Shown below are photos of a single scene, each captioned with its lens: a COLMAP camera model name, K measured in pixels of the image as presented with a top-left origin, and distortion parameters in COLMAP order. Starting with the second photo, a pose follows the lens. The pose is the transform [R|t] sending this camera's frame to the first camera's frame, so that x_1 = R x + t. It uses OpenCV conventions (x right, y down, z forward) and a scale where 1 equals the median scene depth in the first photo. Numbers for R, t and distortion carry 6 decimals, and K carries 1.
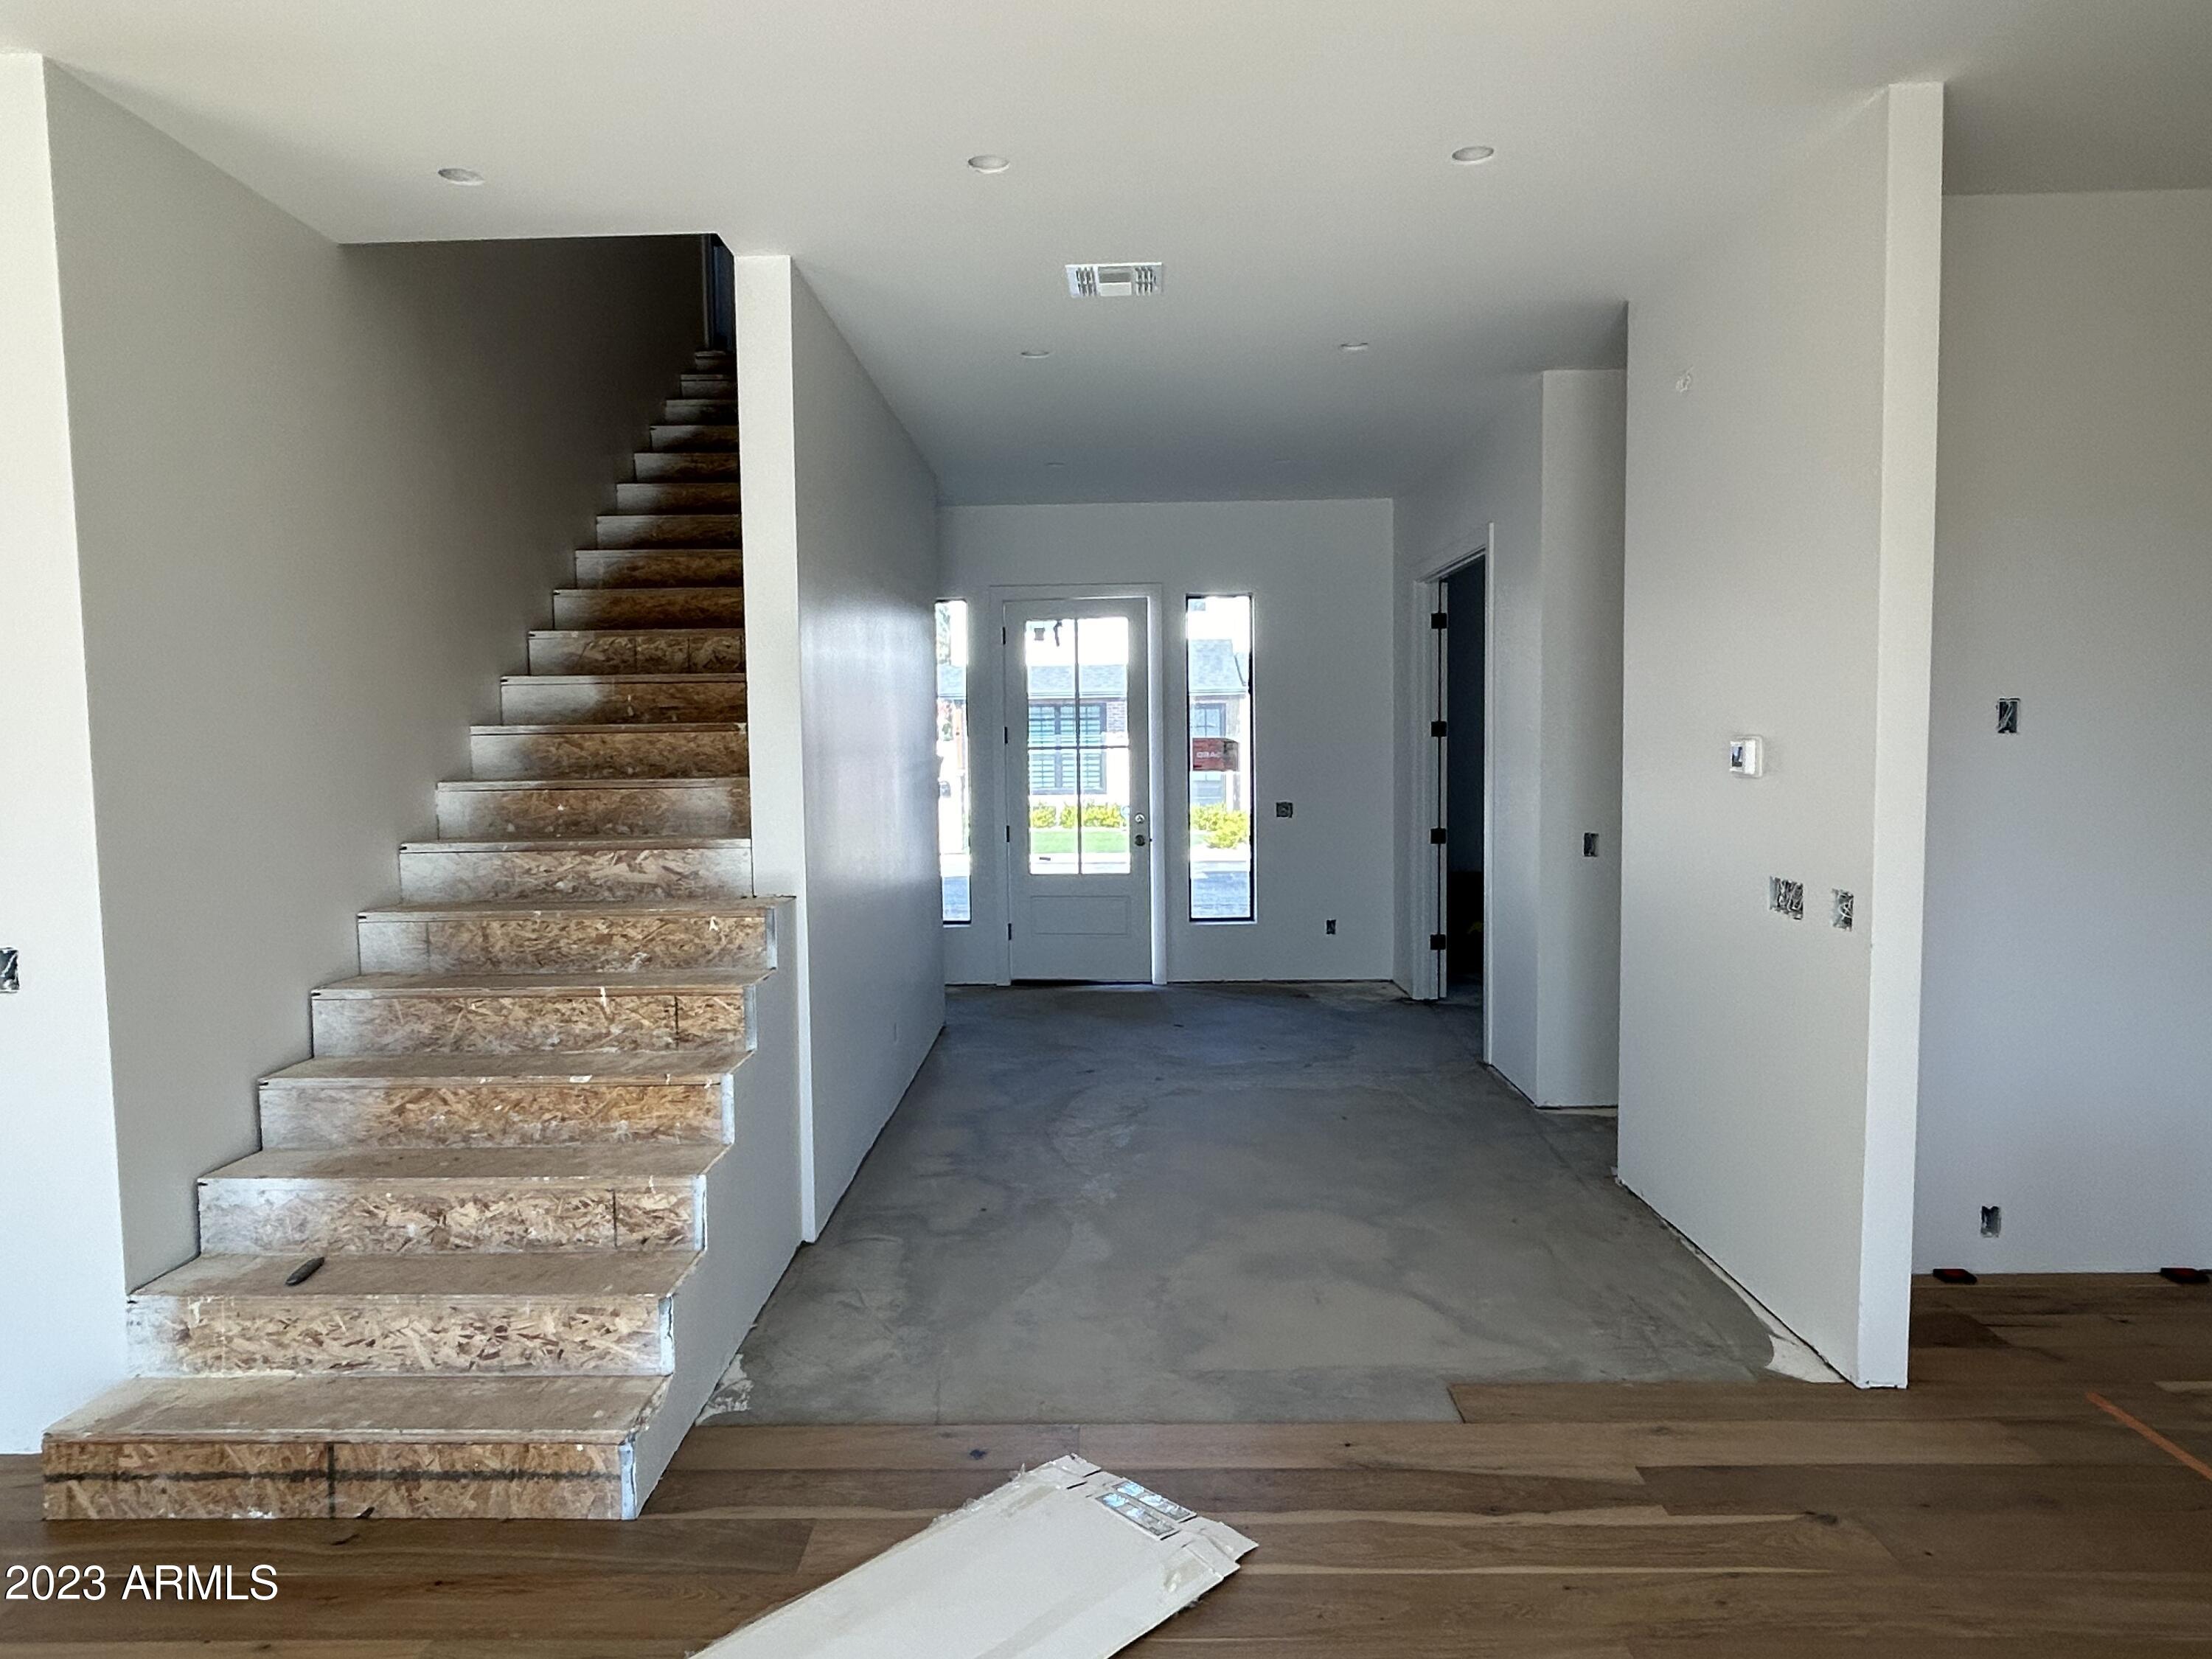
lens RADIAL K [[1375.1, 0, 1093.4], [0, 1375.1, 831.6], [0, 0, 1]] dist [-0.002926, -0.002944]
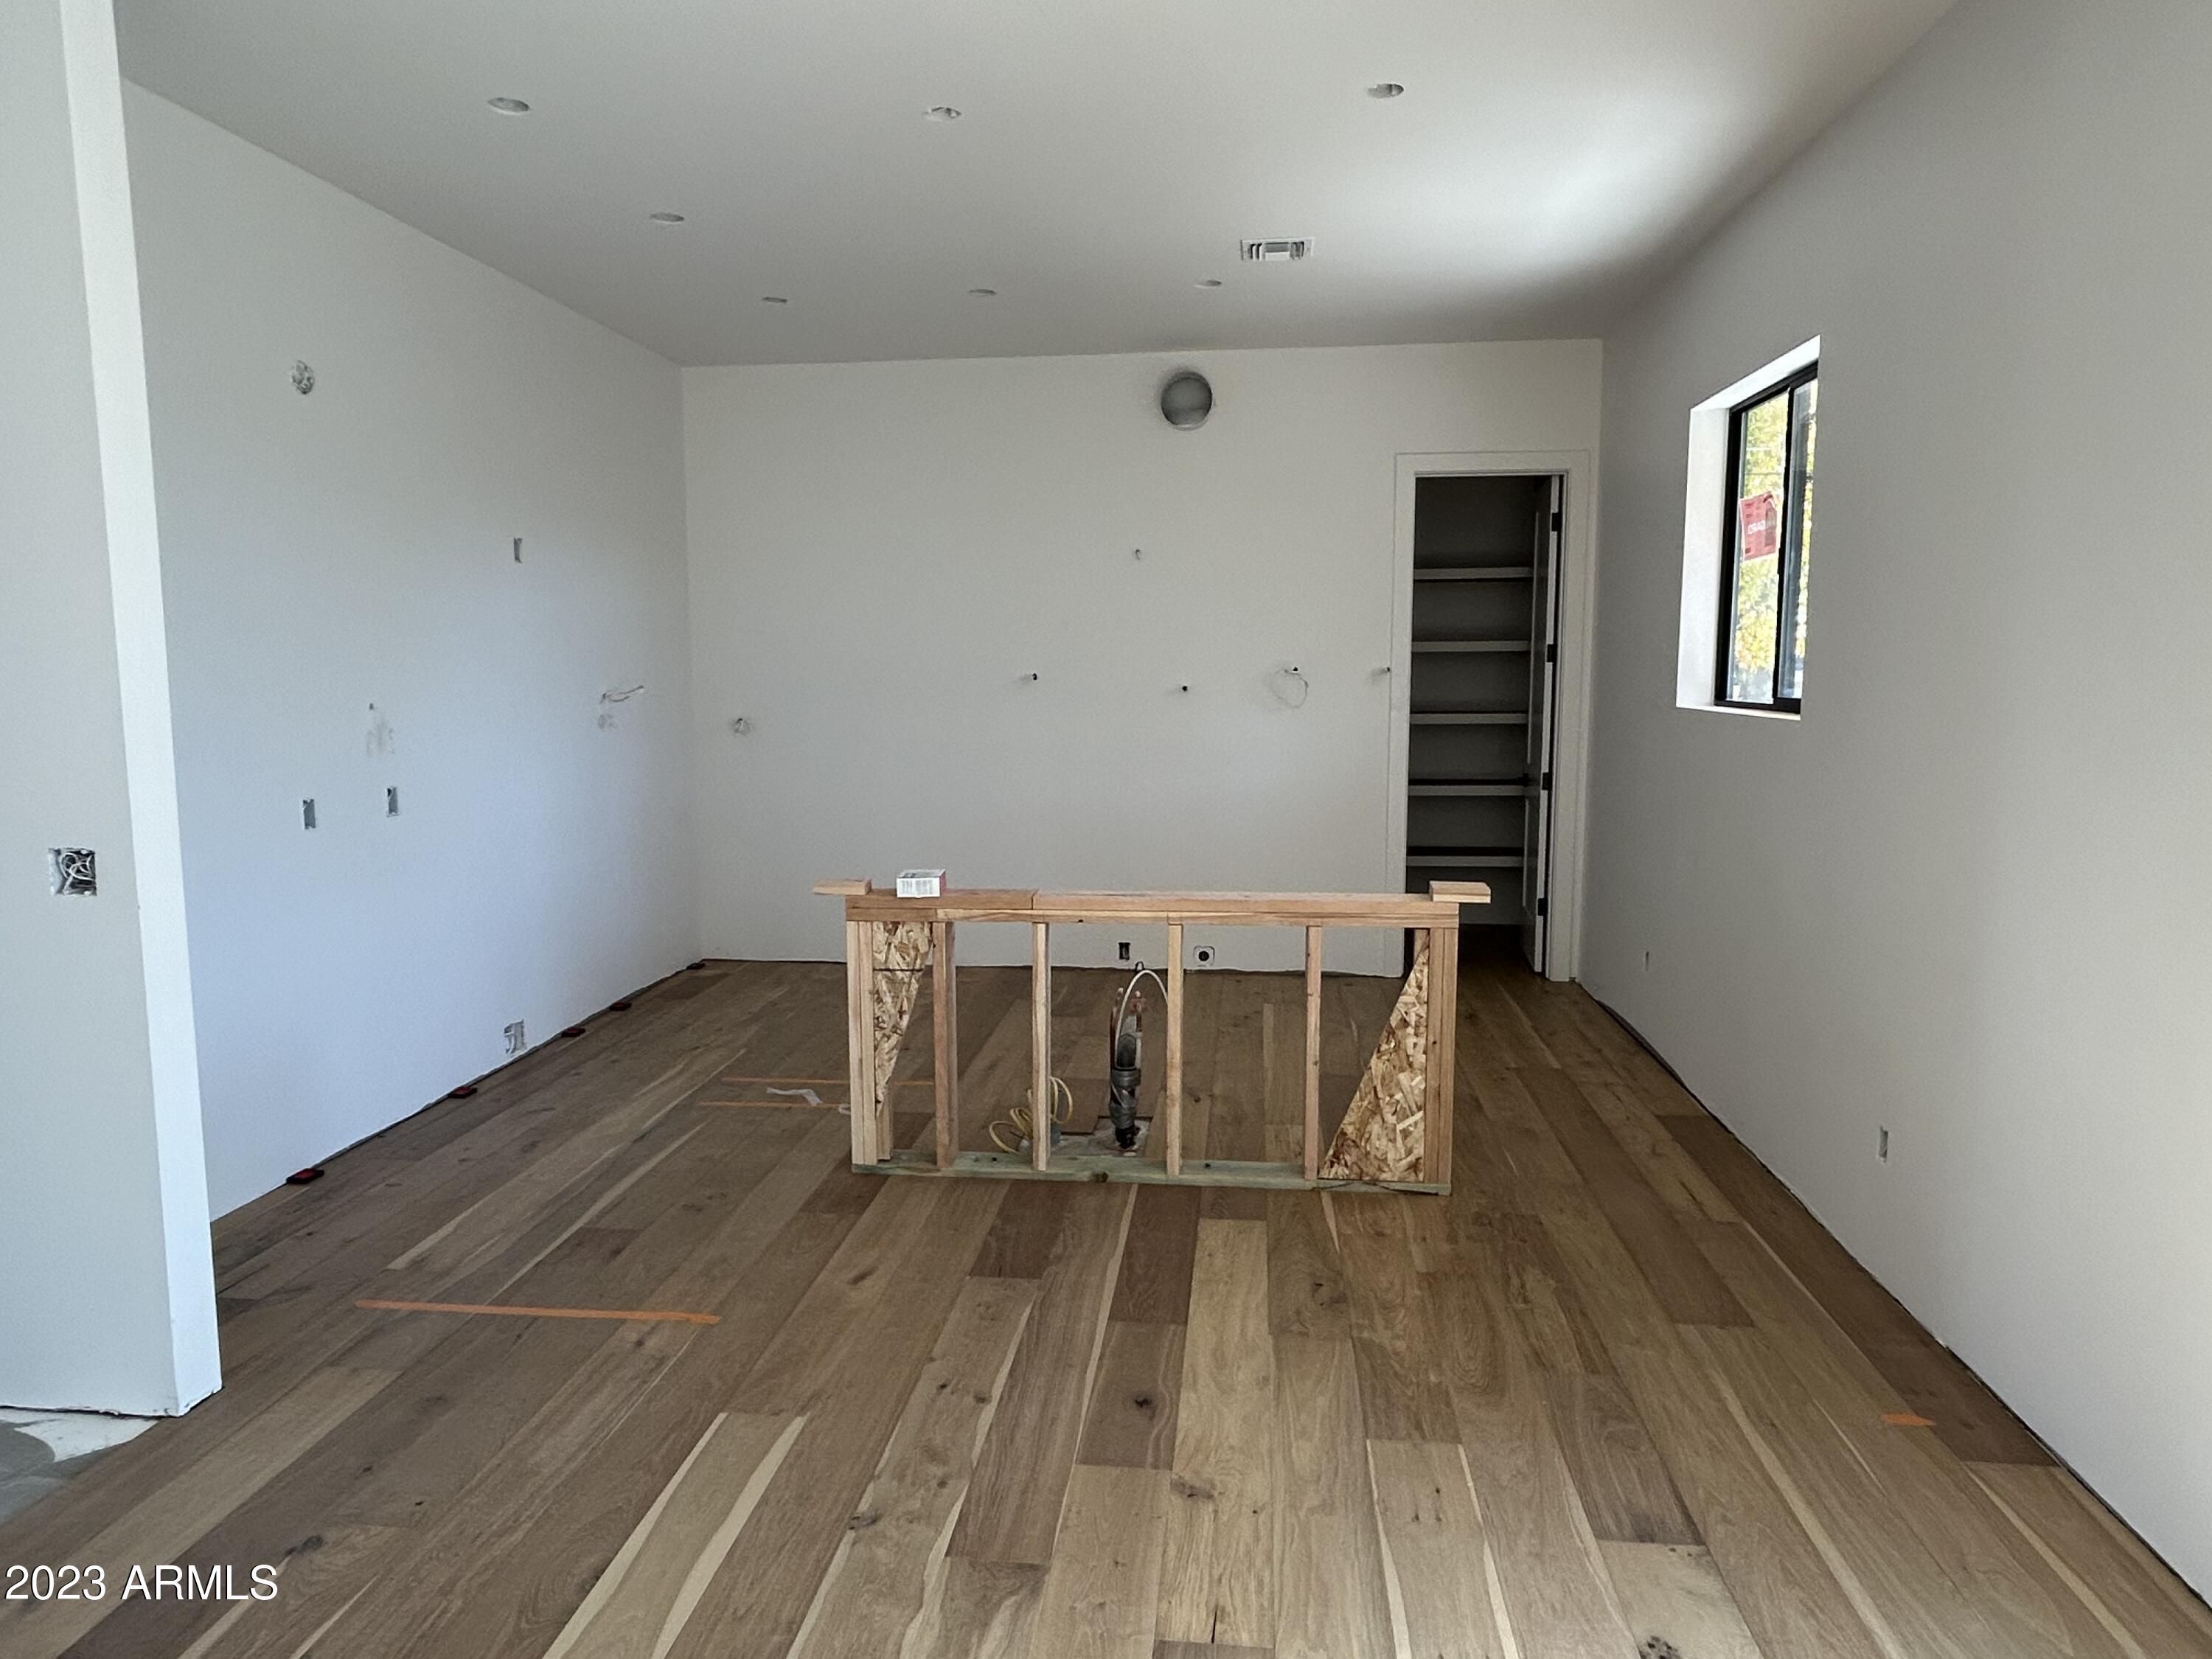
lens RADIAL K [[1384.2, 0, 1084.8], [0, 1384.2, 826.4], [0, 0, 1]] dist [0.012721, 0.002056]
pose [[0.108533, -0.101751, 0.988872, -0.210480], [0.068534, 0.993147, 0.094669, -0.007040], [-0.991728, 0.057497, 0.114763, 0.313770]]
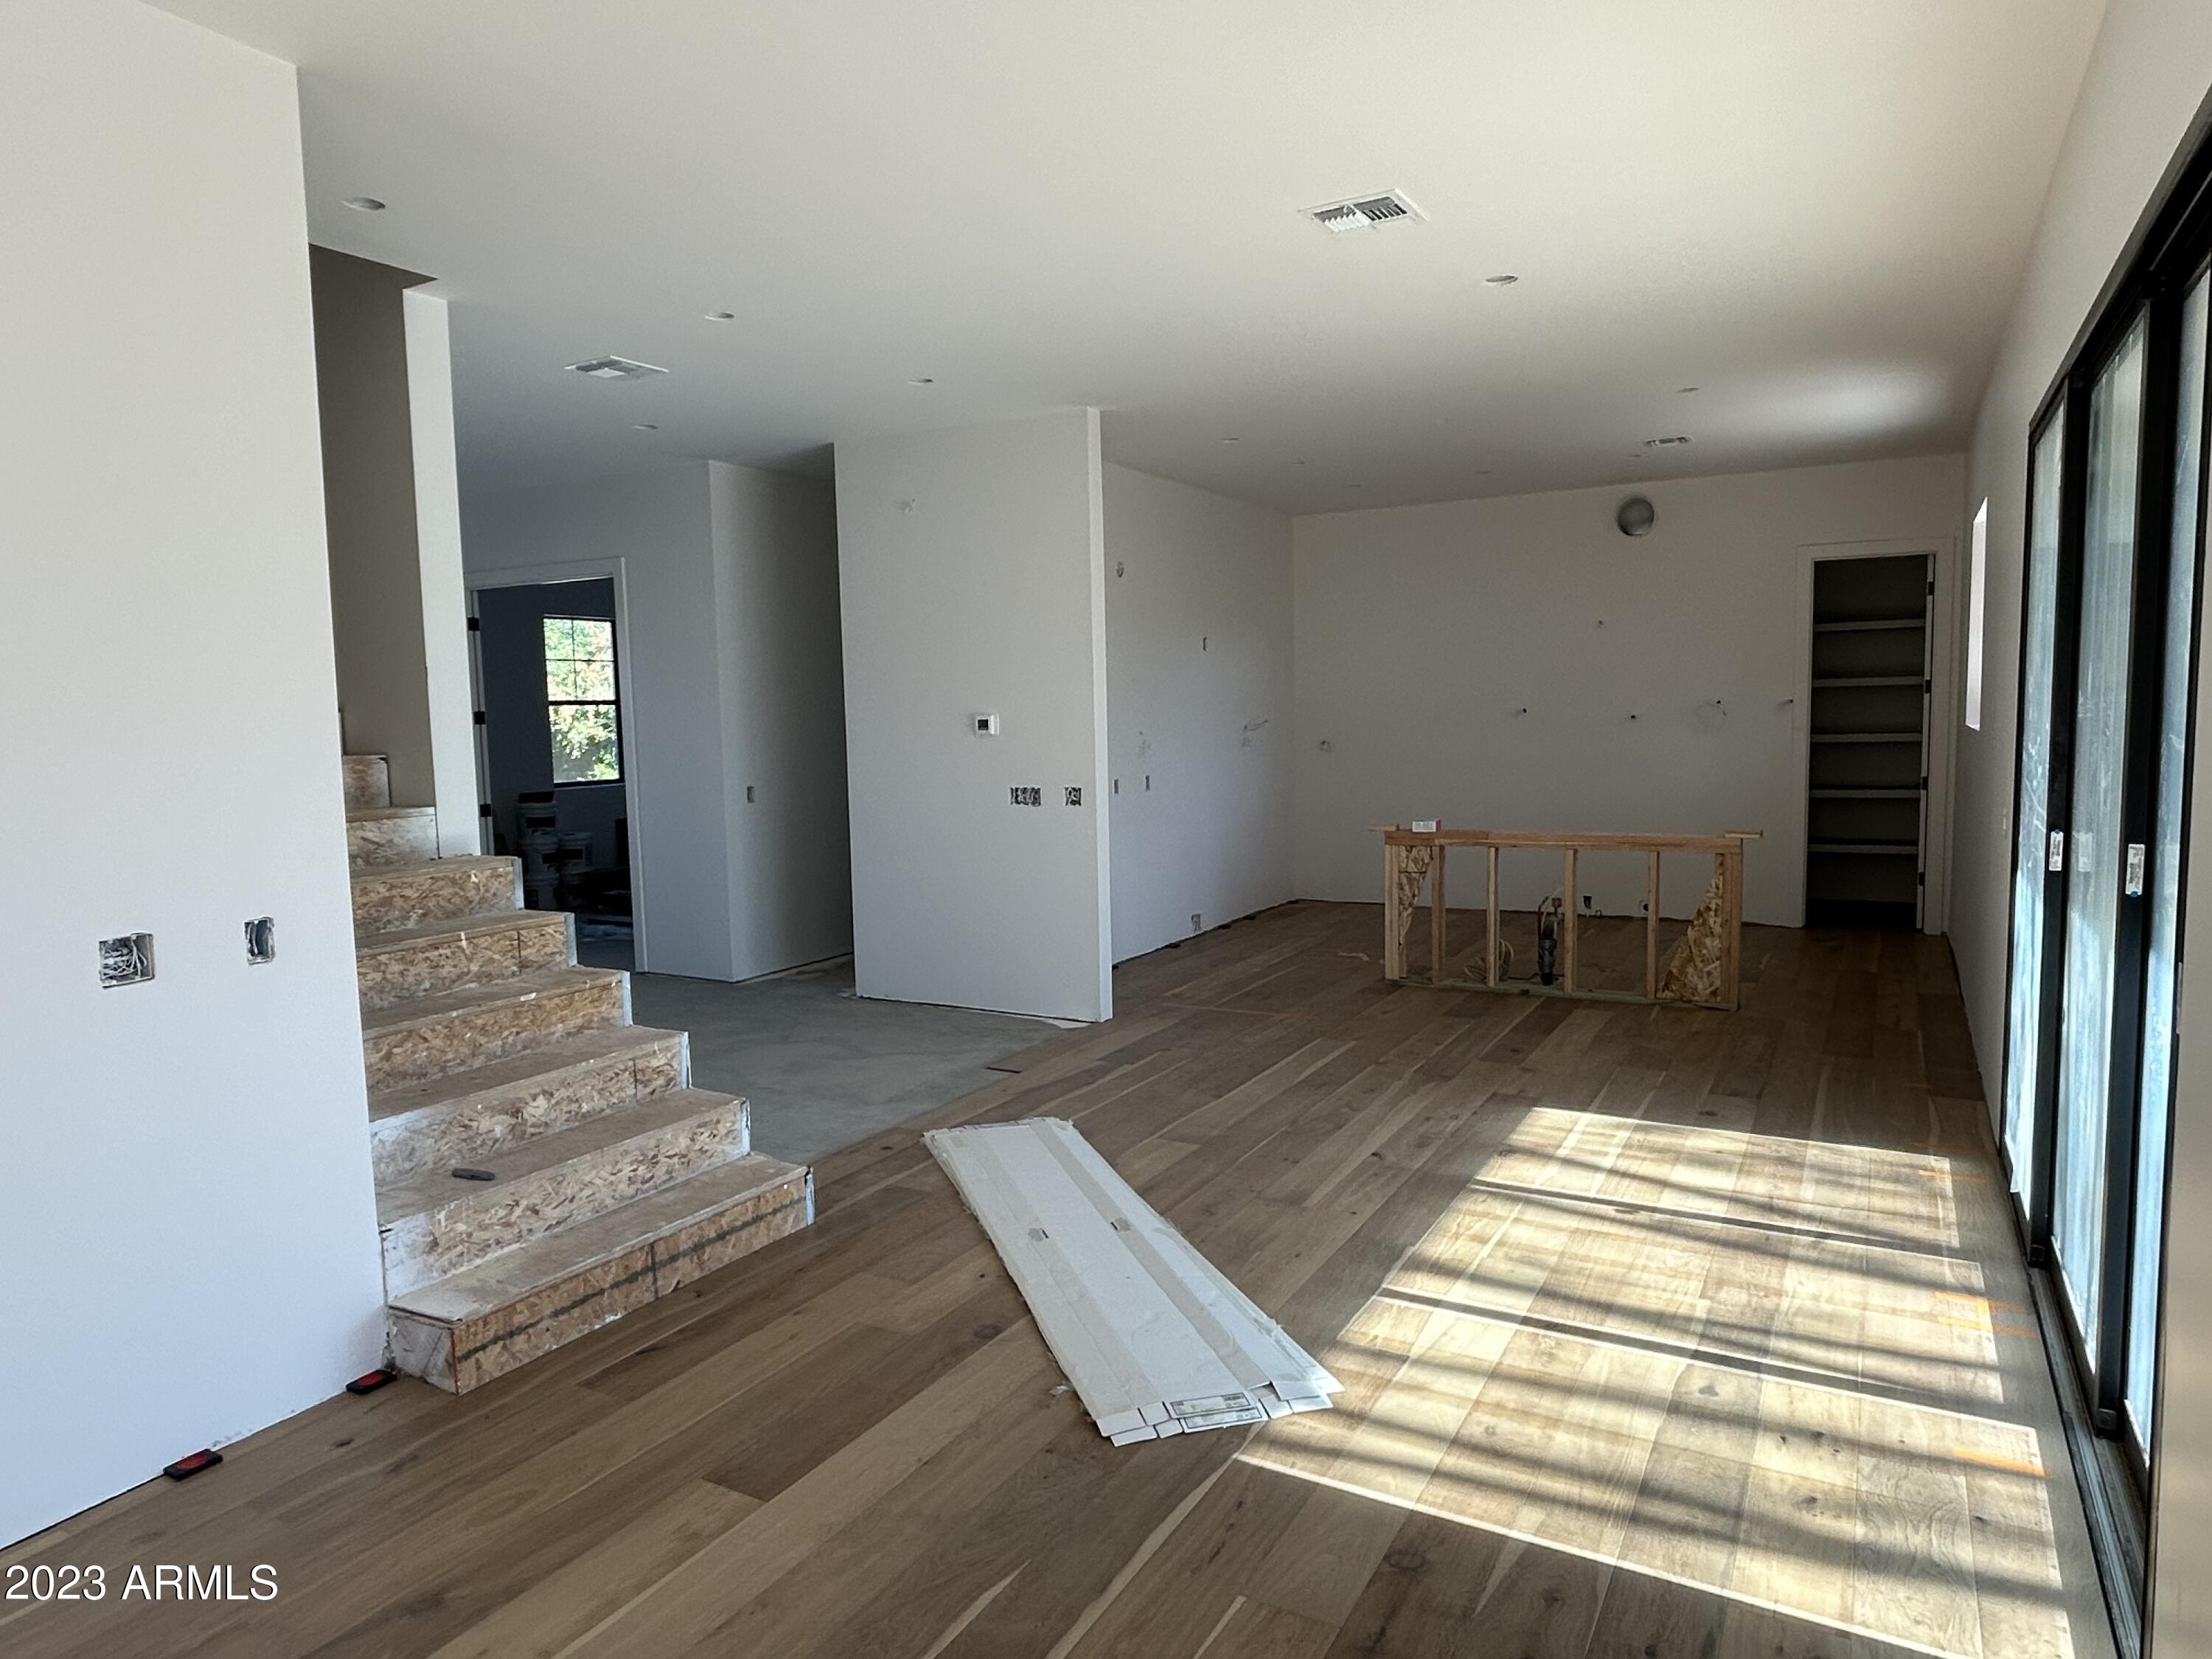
lens RADIAL K [[1375.1, 0, 1093.4], [0, 1375.1, 831.6], [0, 0, 1]] dist [-0.002926, -0.002944]
pose [[0.484790, -0.075387, 0.871376, -1.259582], [0.075009, 0.996192, 0.044454, 0.020684], [-0.871408, 0.043810, 0.488599, -0.028909]]
